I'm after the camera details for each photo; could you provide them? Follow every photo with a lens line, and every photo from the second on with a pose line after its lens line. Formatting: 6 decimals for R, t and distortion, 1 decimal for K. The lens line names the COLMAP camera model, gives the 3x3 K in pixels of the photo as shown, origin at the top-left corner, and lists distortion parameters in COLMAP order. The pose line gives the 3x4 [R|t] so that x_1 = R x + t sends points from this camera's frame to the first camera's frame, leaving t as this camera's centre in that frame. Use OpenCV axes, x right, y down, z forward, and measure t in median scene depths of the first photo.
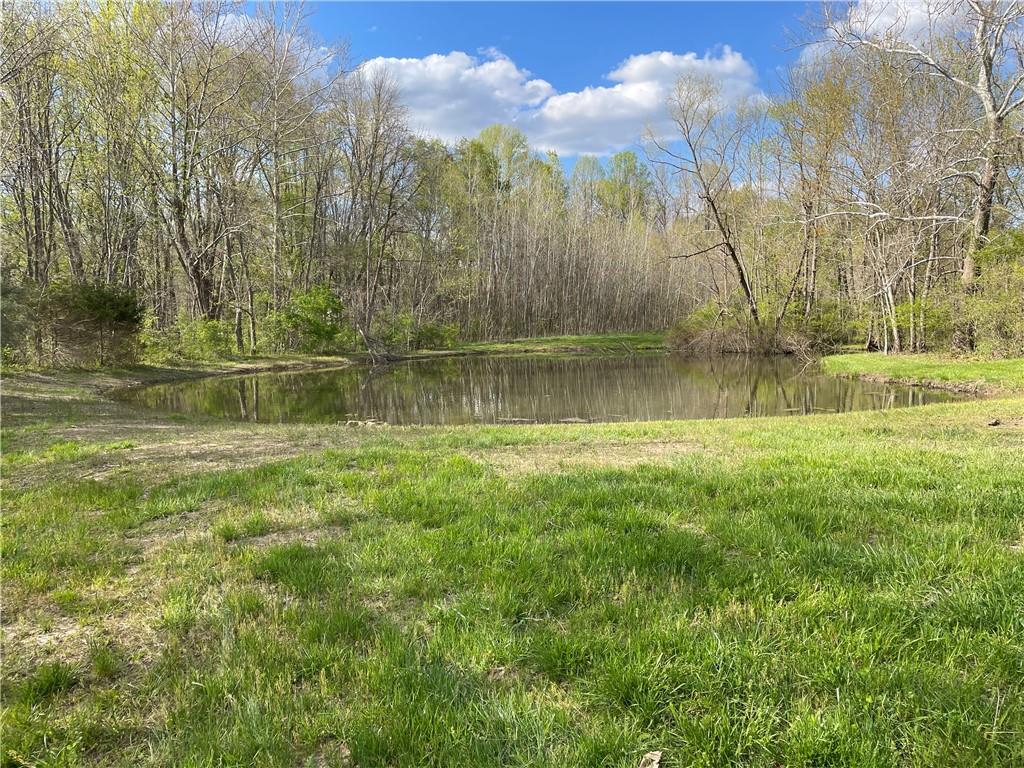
lens RADIAL K [[781.7, 0, 507.7], [0, 781.7, 388.8], [0, 0, 1]] dist [0.063494, -0.029743]
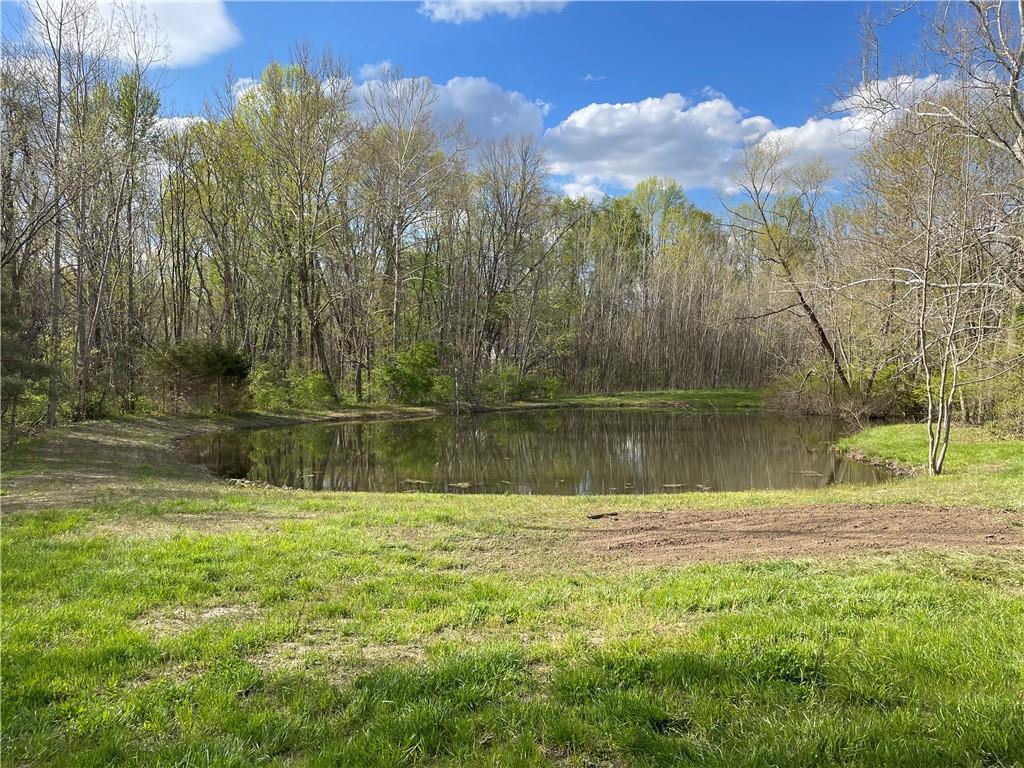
lens RADIAL K [[781.7, 0, 506.6], [0, 781.7, 403.2], [0, 0, 1]] dist [0.063494, -0.029743]
pose [[0.965983, 0.027752, -0.257111, 0.099399], [-0.036600, 0.998889, -0.029693, -0.010508], [0.256001, 0.038094, 0.965926, -0.020833]]
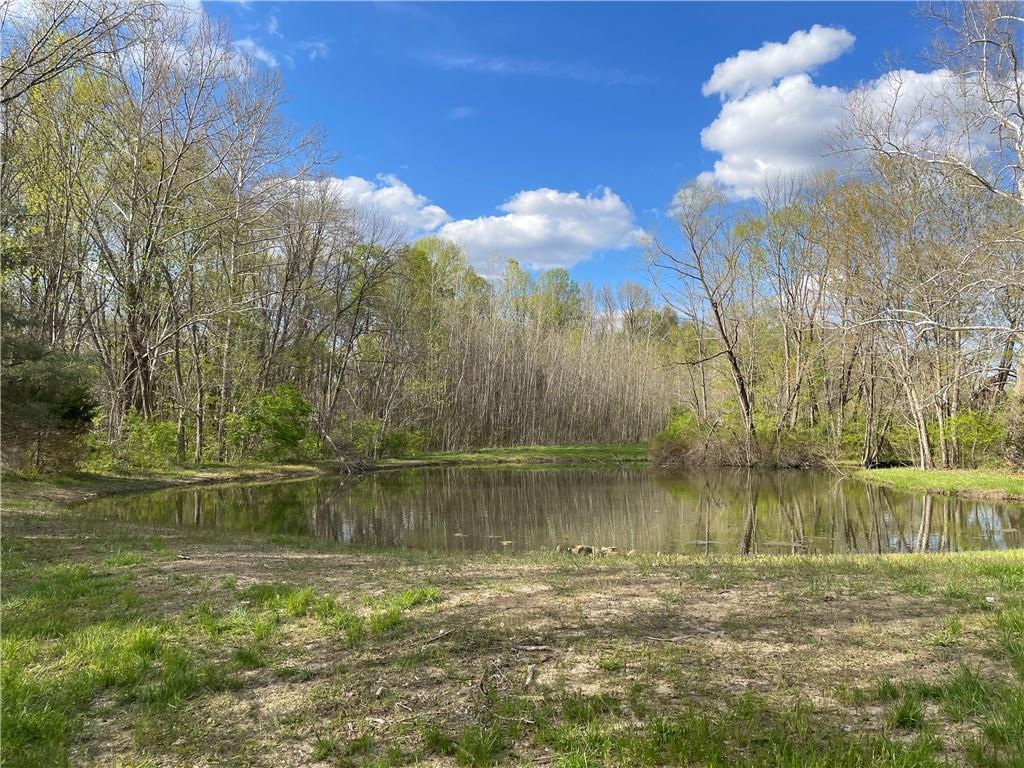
lens RADIAL K [[781.7, 0, 504.9], [0, 781.7, 383.7], [0, 0, 1]] dist [0.063494, -0.029743]
pose [[0.990645, 0.025241, 0.134107, -0.067643], [-0.004488, 0.988240, -0.152845, 0.001078], [-0.136388, 0.150814, 0.979109, 0.057643]]
